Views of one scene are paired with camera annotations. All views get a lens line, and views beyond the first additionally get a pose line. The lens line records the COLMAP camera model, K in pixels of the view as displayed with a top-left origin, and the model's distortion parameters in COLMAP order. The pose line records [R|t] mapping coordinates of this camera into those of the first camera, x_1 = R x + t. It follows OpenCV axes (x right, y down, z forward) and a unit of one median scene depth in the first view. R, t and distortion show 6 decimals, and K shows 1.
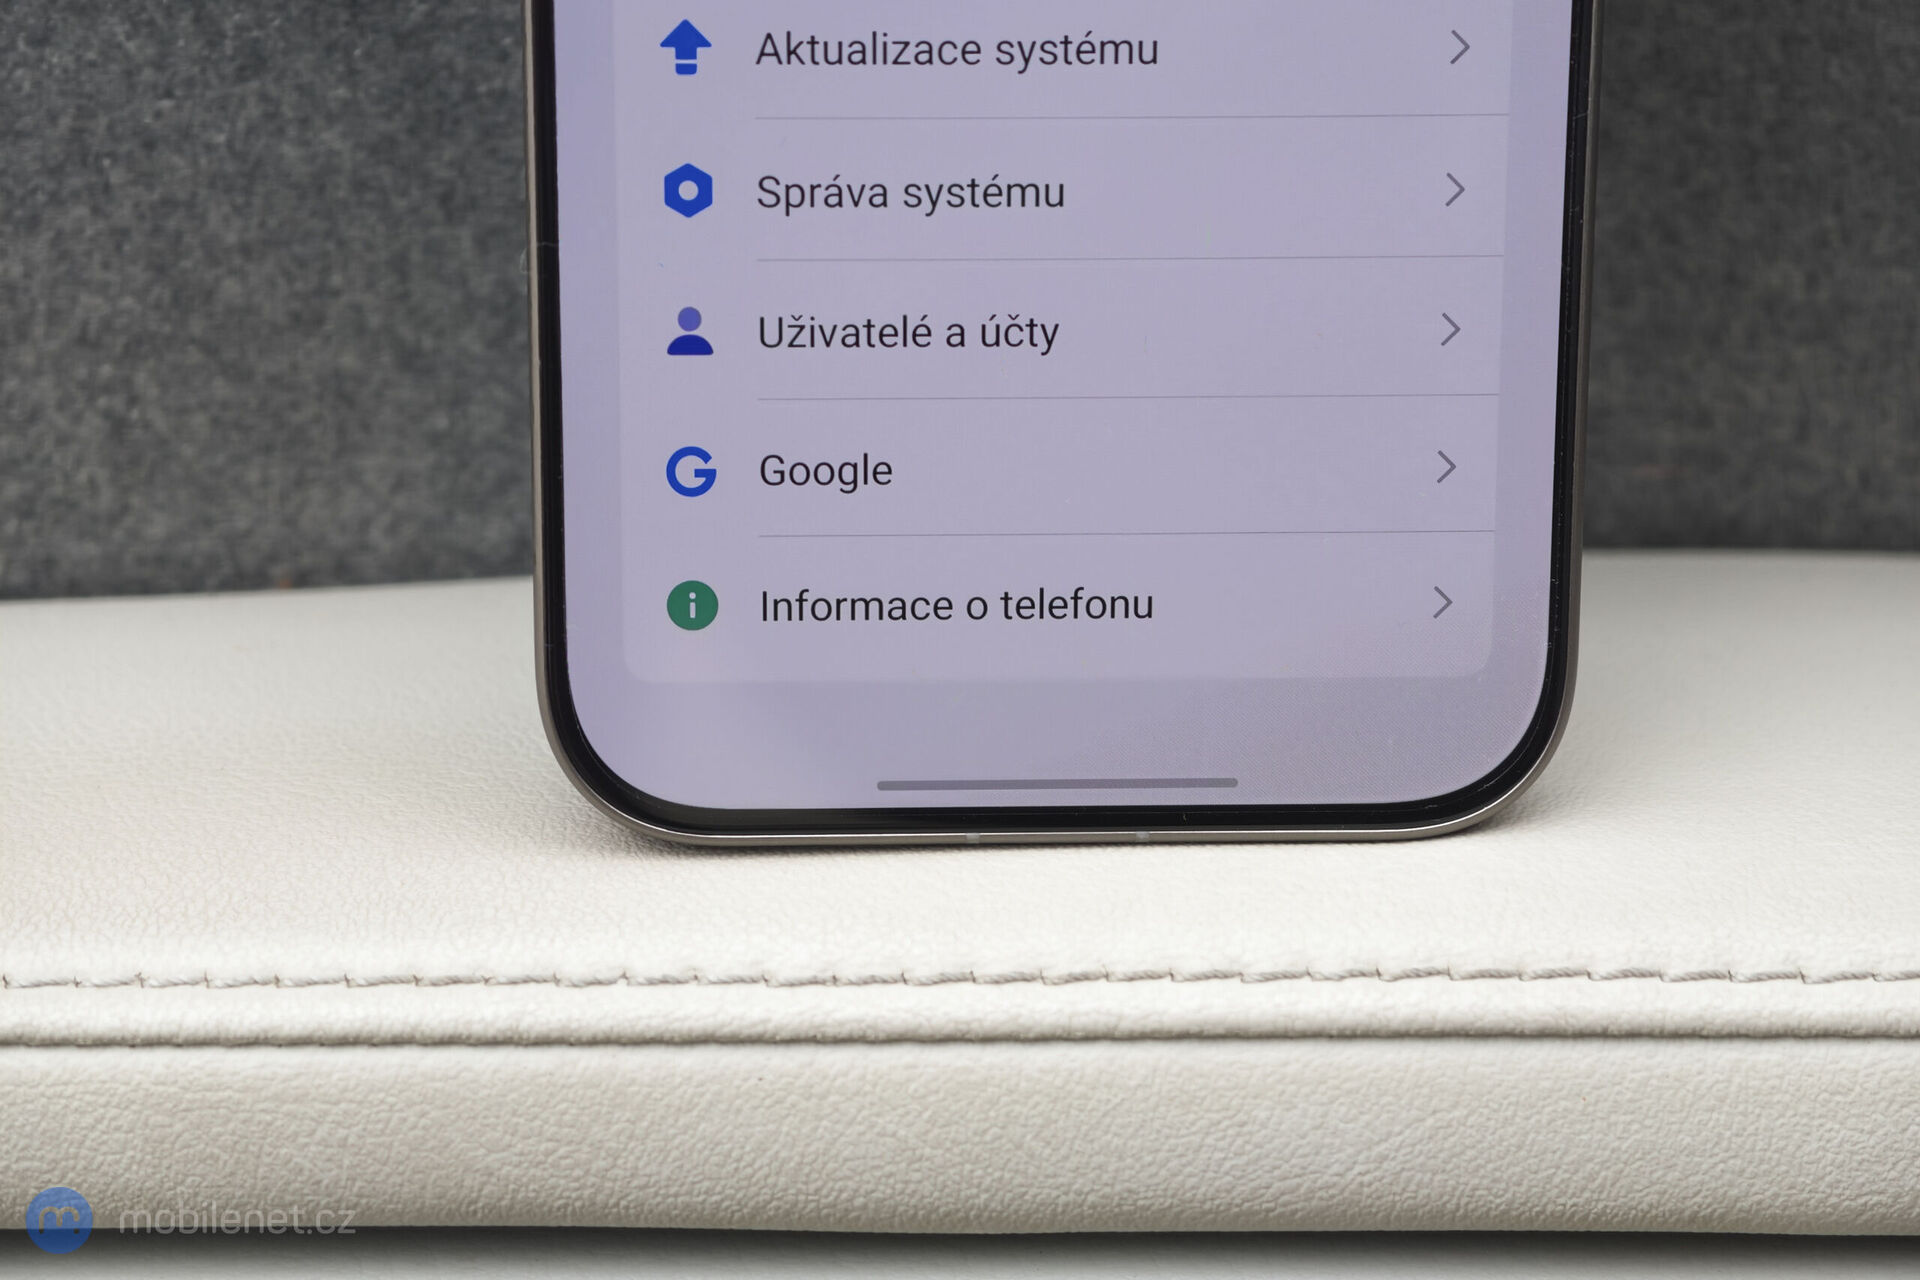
lens RADIAL K [[4707.3, 0, 966.0], [0, 4707.3, 569.8], [0, 0, 1]] dist [0.535736, -3.051470]
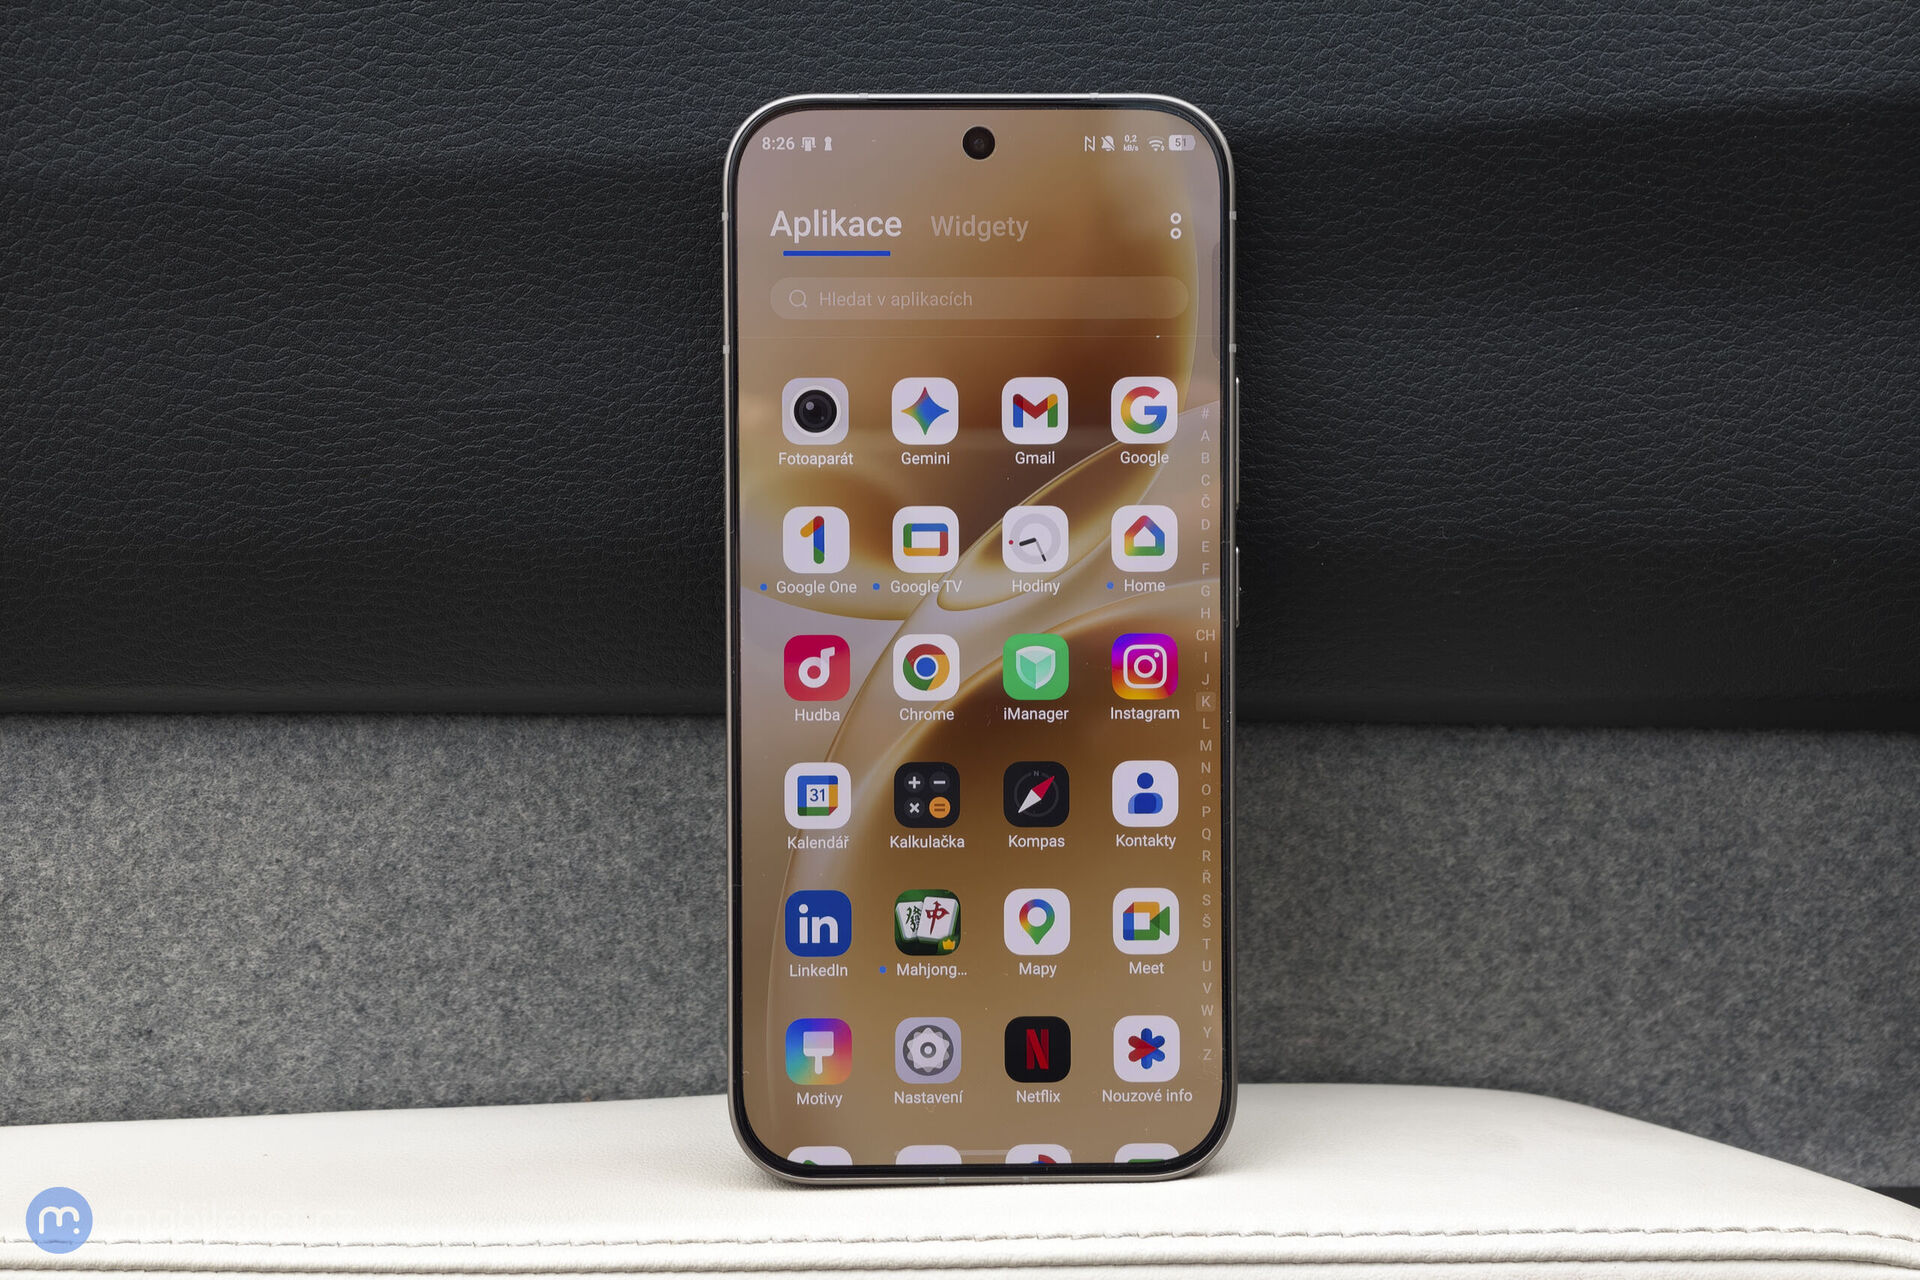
lens RADIAL K [[4727.9, 0, 955.2], [0, 4727.9, 716.4], [0, 0, 1]] dist [0.544054, -3.317104]
pose [[0.999839, -0.008560, -0.015753, 0.037407], [0.005384, 0.981460, -0.191589, 0.230000], [0.017101, 0.191474, 0.981349, -0.948632]]
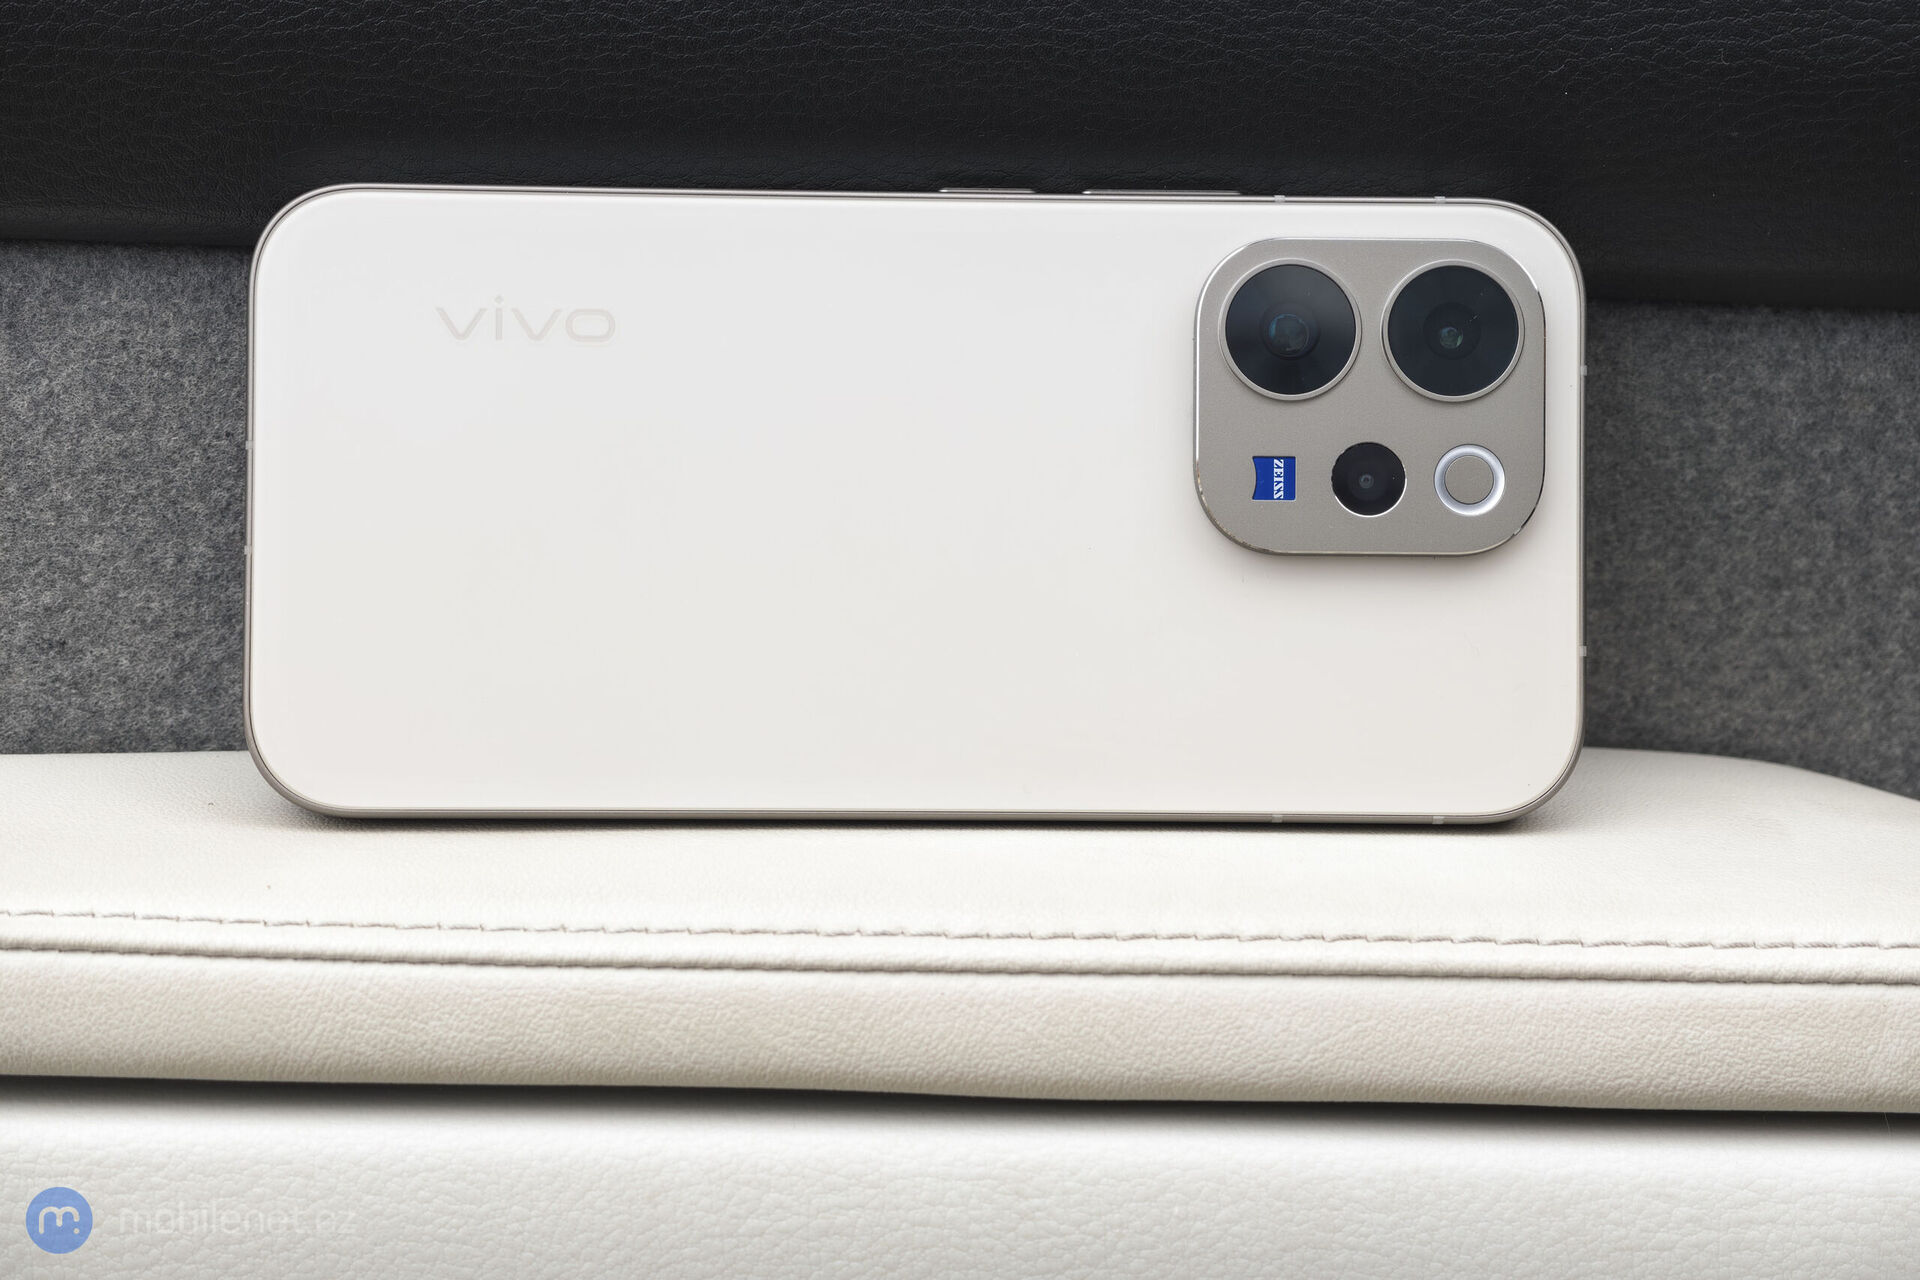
lens RADIAL K [[4707.3, 0, 966.0], [0, 4707.3, 569.8], [0, 0, 1]] dist [0.535736, -3.051470]
pose [[0.999693, 0.017978, 0.017073, -0.057881], [-0.015456, 0.990336, -0.137822, 0.164649], [-0.019386, 0.137516, 0.990310, -0.551607]]
